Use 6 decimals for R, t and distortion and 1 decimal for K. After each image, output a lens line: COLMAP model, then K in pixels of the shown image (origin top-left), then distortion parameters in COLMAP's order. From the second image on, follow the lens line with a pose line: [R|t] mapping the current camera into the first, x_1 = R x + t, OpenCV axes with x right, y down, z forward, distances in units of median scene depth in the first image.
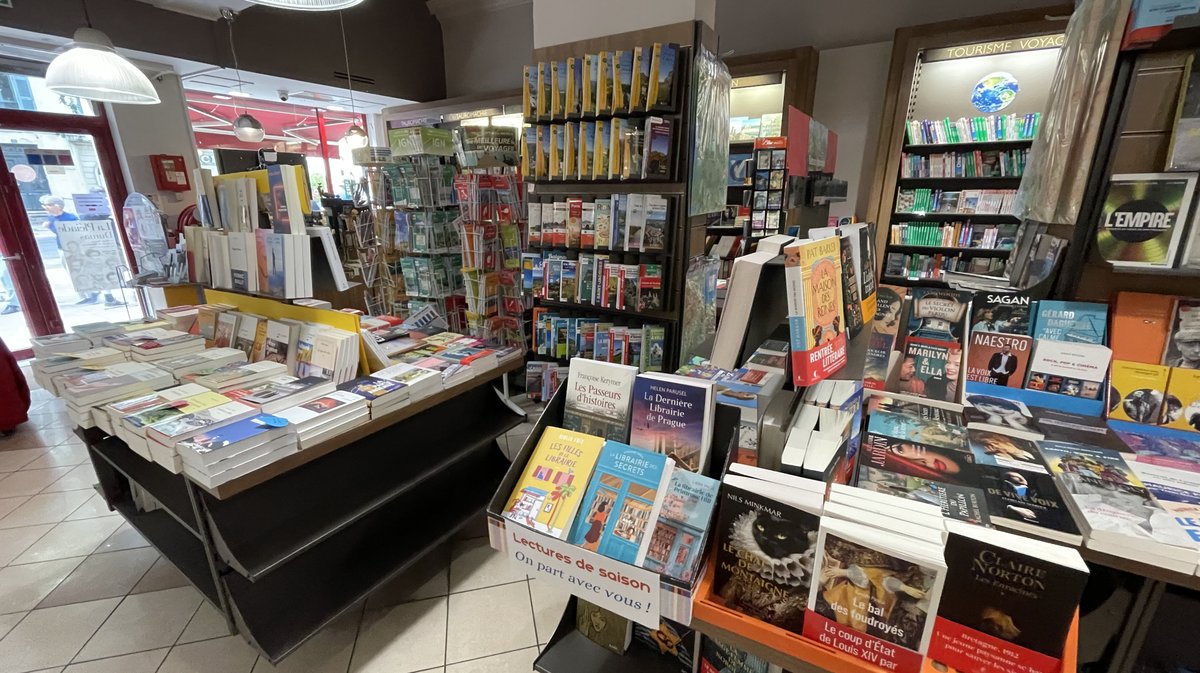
lens RADIAL K [[494.5, 0, 598.8], [0, 494.5, 341.8], [0, 0, 1]] dist [-0.001638, 0.001166]
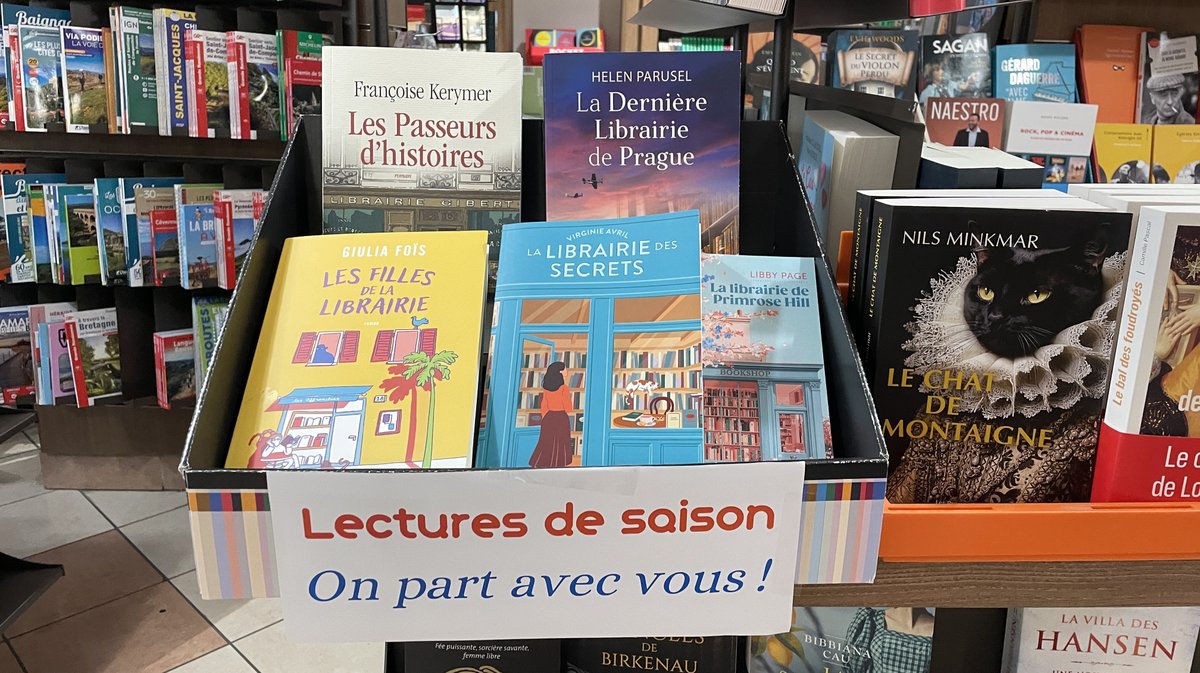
lens RADIAL K [[900.4, 0, 605.1], [0, 900.4, 335.0], [0, 0, 1]] dist [0.062299, -0.048431]
pose [[0.847495, -0.126599, 0.515486, -0.270950], [0.128800, 0.991165, 0.031667, 0.265843], [-0.514940, 0.039557, 0.856313, 0.389544]]
